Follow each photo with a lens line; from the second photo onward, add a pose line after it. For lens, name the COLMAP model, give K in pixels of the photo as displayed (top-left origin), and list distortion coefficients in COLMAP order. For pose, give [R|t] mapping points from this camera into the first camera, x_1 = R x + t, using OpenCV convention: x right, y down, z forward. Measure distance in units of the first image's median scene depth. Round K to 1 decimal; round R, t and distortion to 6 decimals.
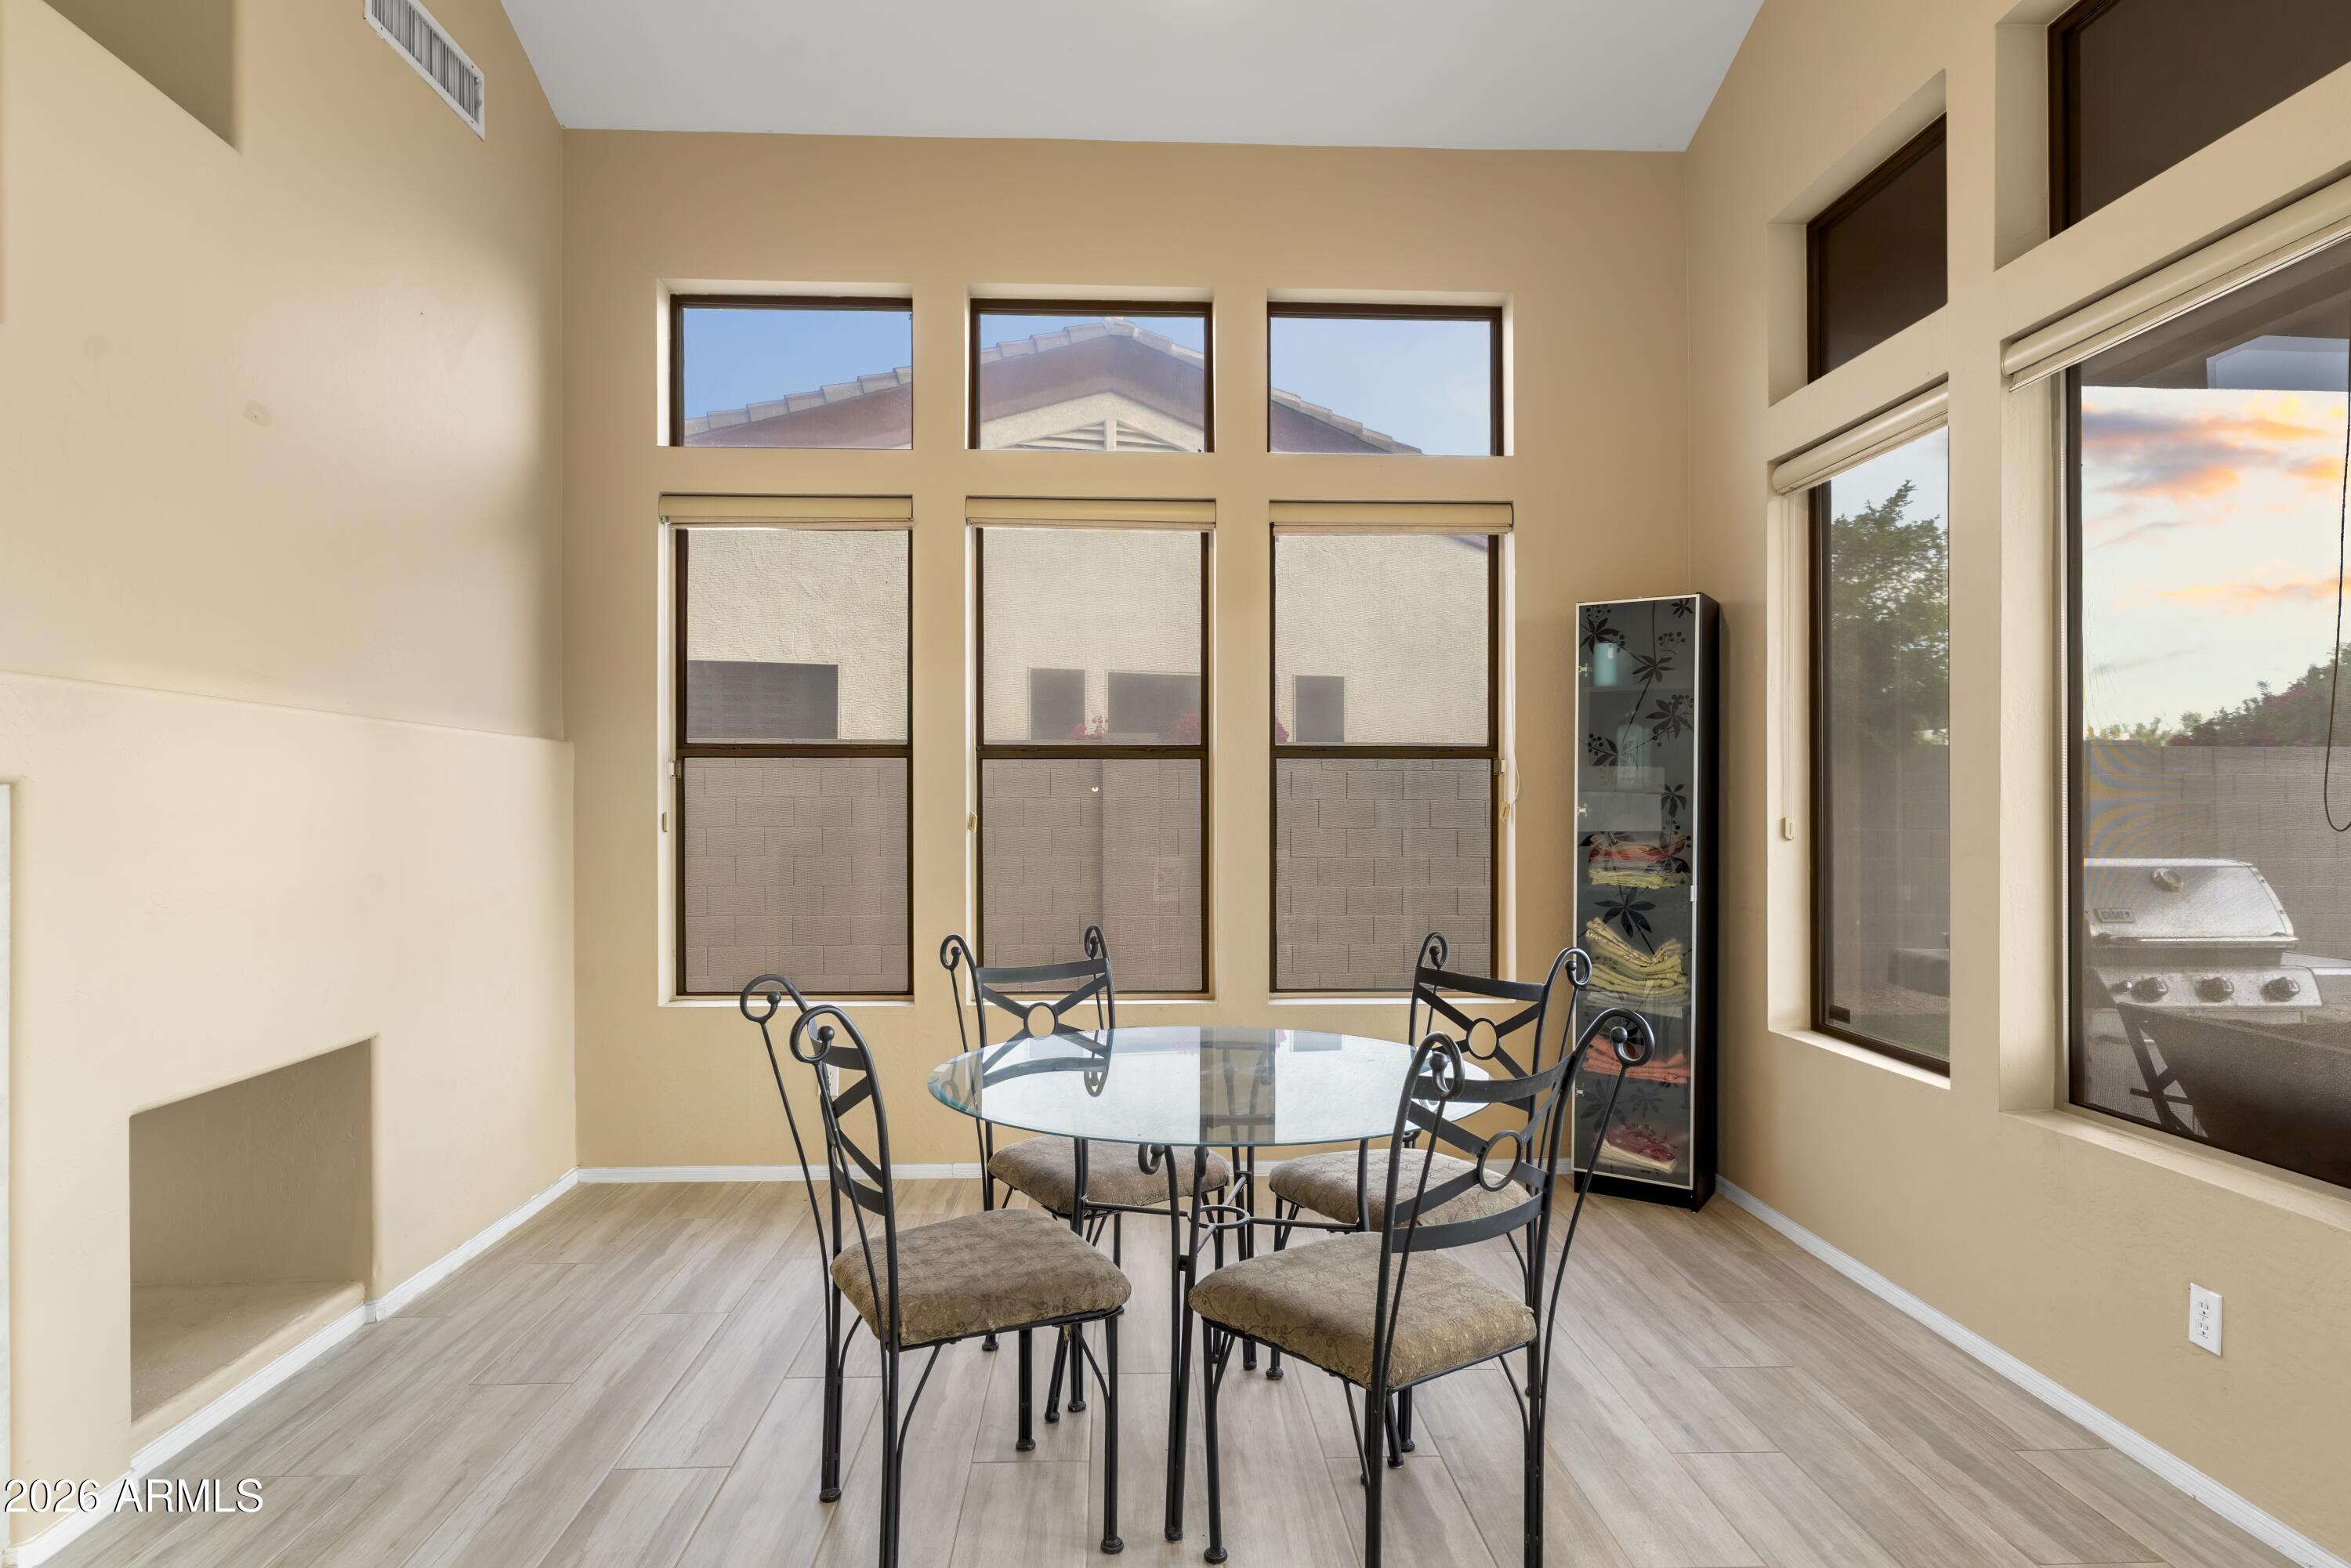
lens RADIAL K [[1322.5, 0, 1173.2], [0, 1322.5, 803.8], [0, 0, 1]] dist [-0.006601, 0.002108]
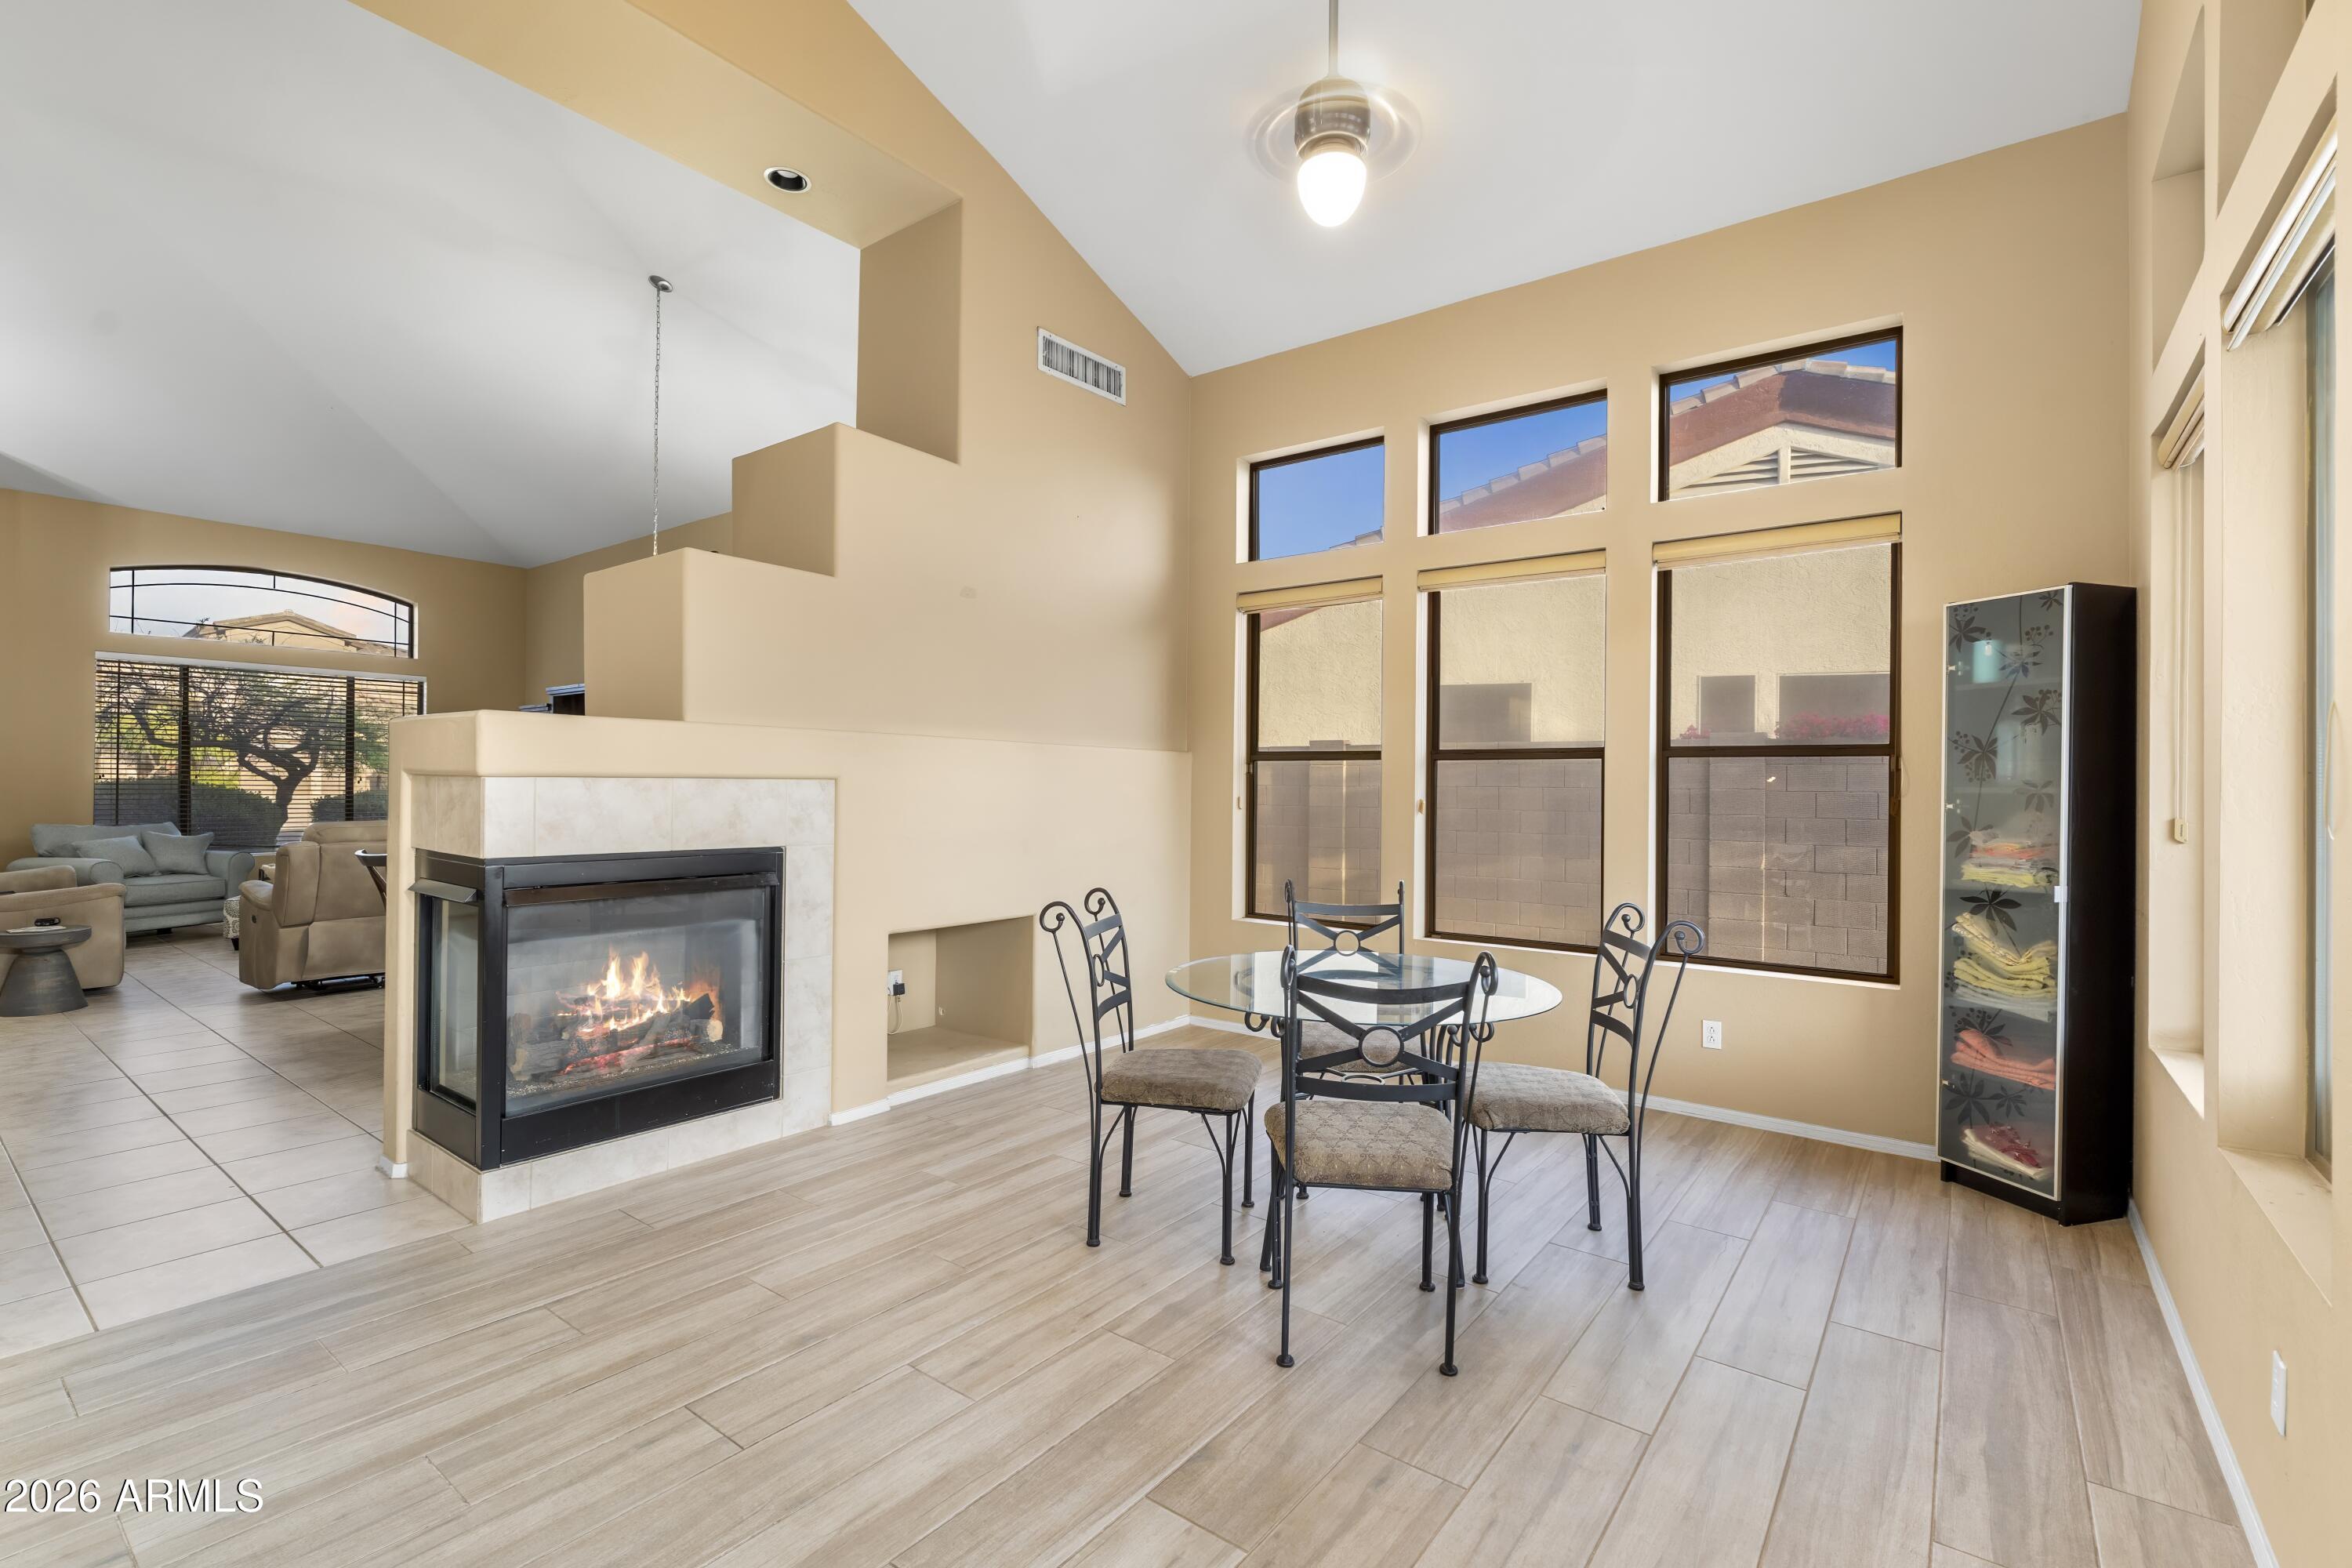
lens RADIAL K [[1055.5, 0, 1172.8], [0, 1055.5, 788.4], [0, 0, 1]] dist [-0.004123, 0.000980]
pose [[0.764029, 0.007593, -0.645137, 0.384449], [-0.010067, 0.999949, -0.000153, -0.002817], [0.645103, 0.006612, 0.764067, -0.008438]]
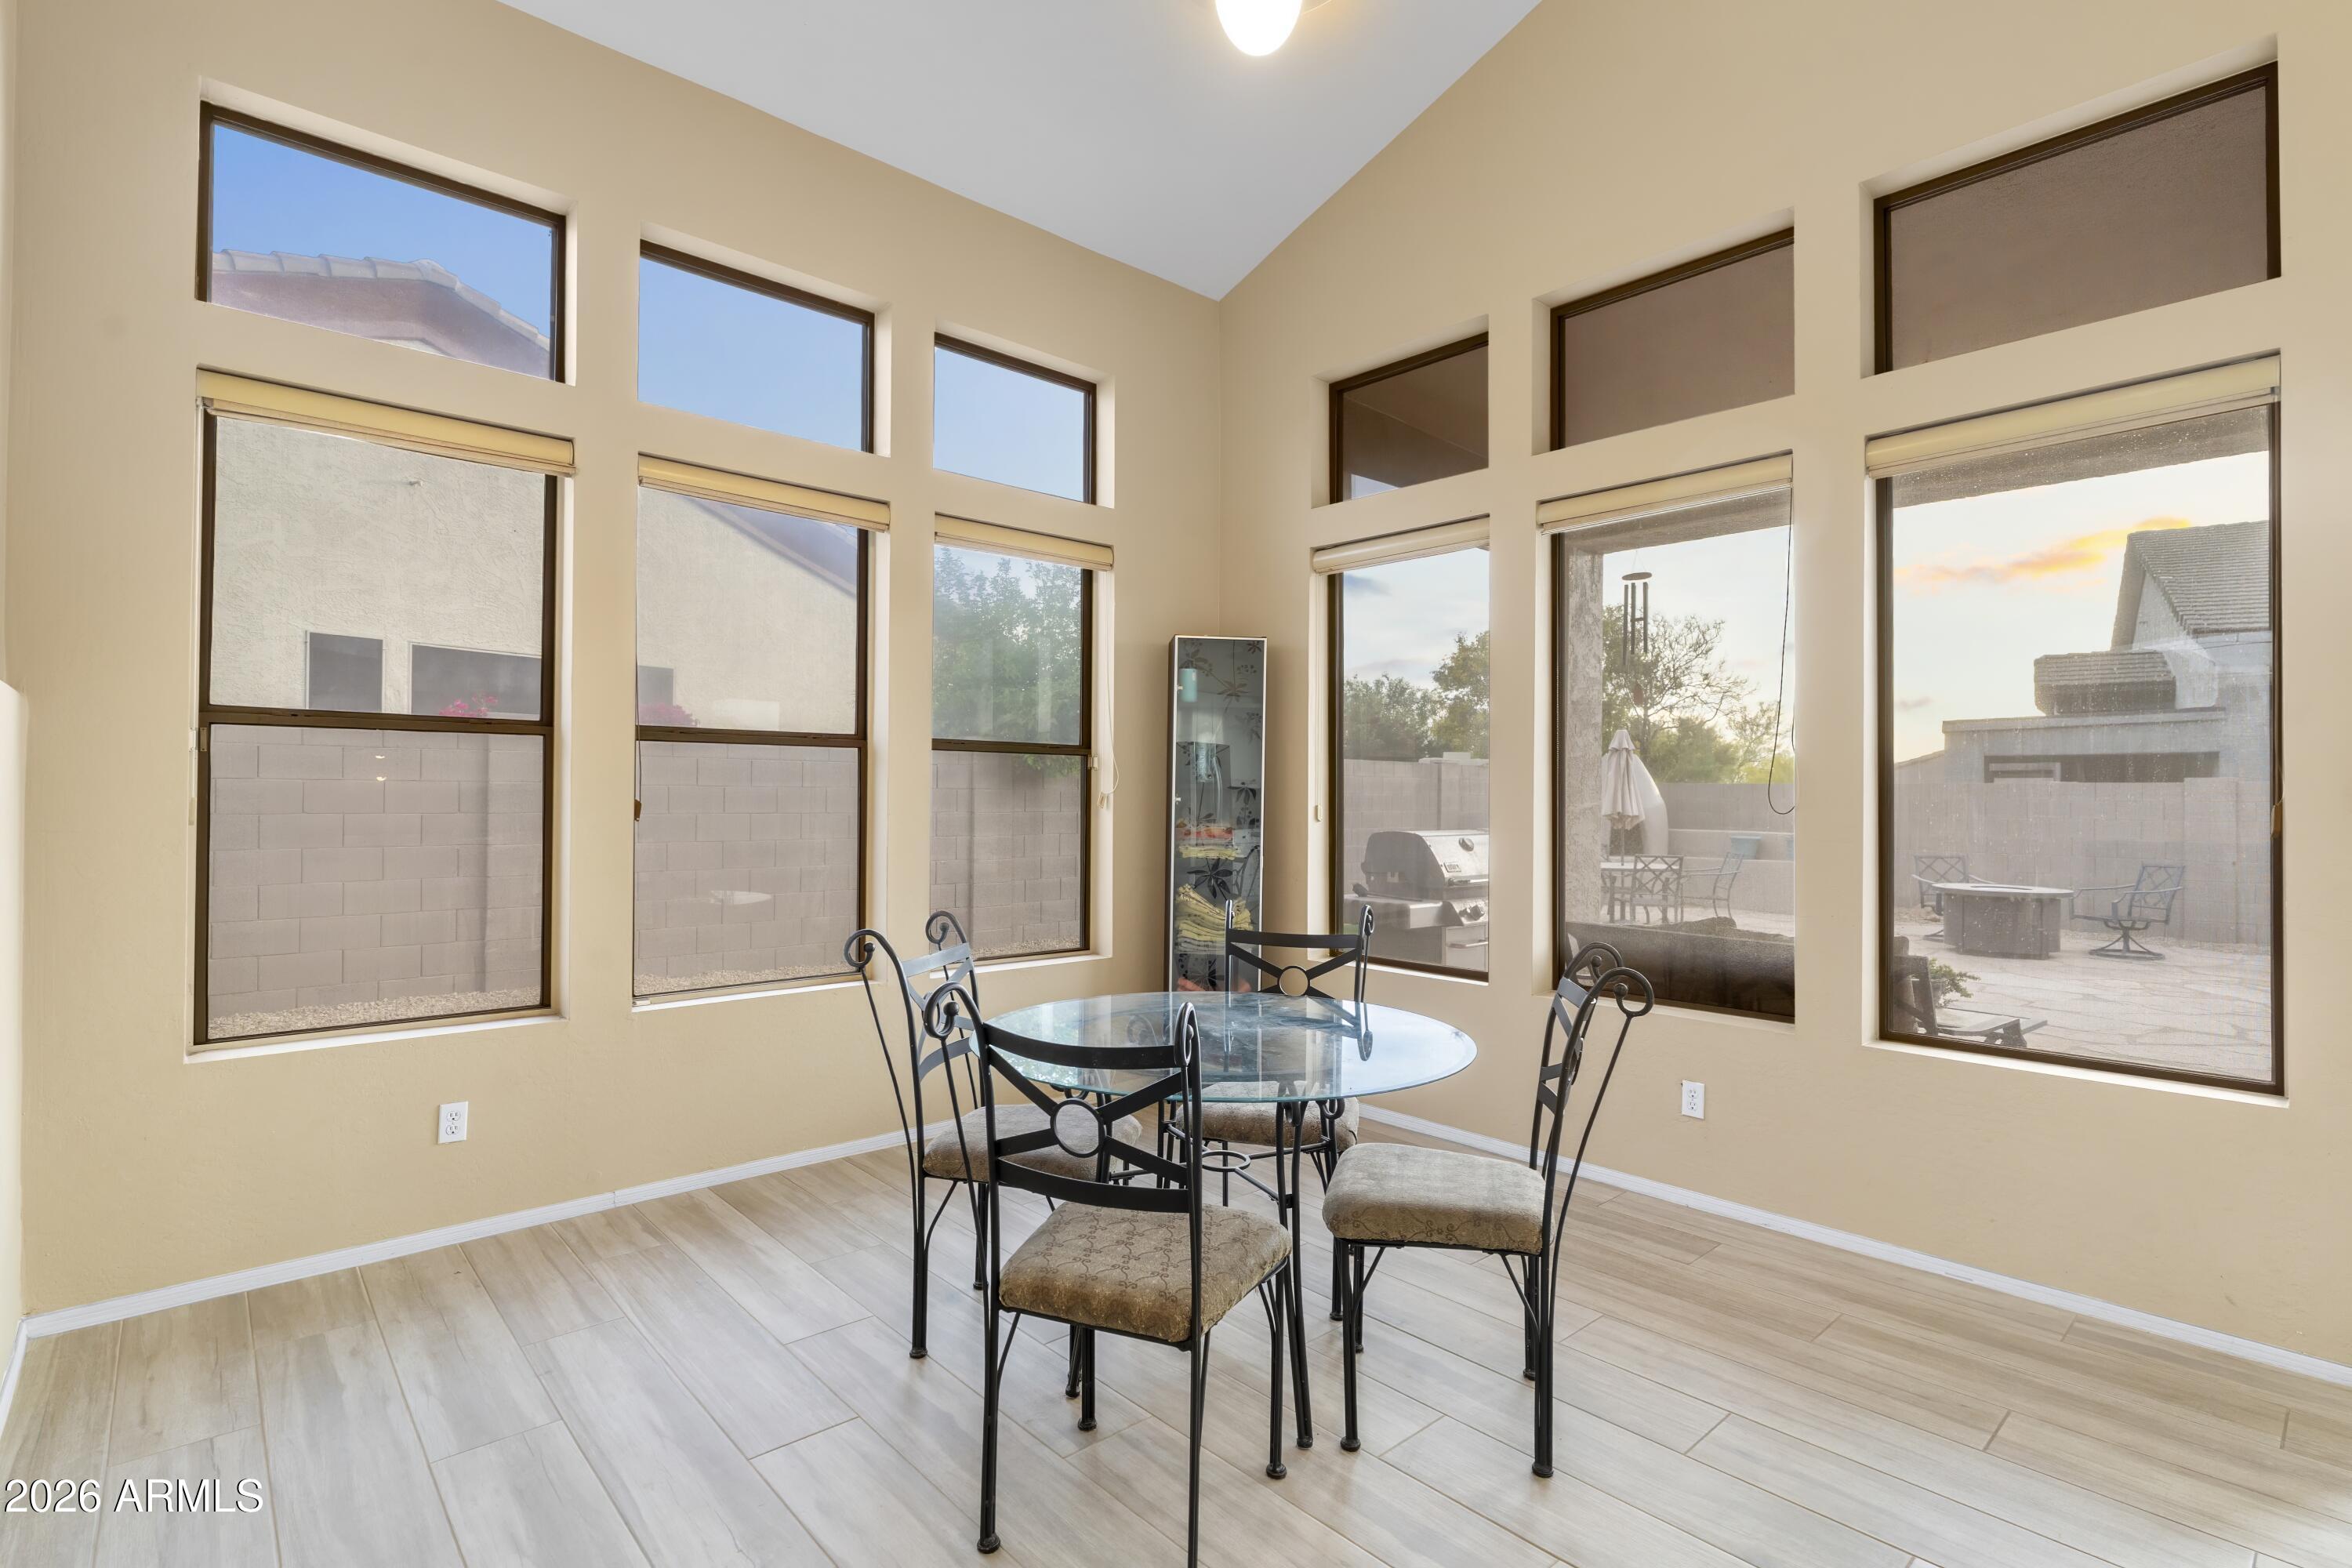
lens RADIAL K [[1119.1, 0, 1178.3], [0, 1119.1, 784.6], [0, 0, 1]] dist [-0.006243, 0.000423]
pose [[0.766295, 0.011625, 0.642384, -0.381795], [-0.007835, 0.999931, -0.008748, 0.000054], [-0.642441, 0.001670, 0.766333, 0.182591]]
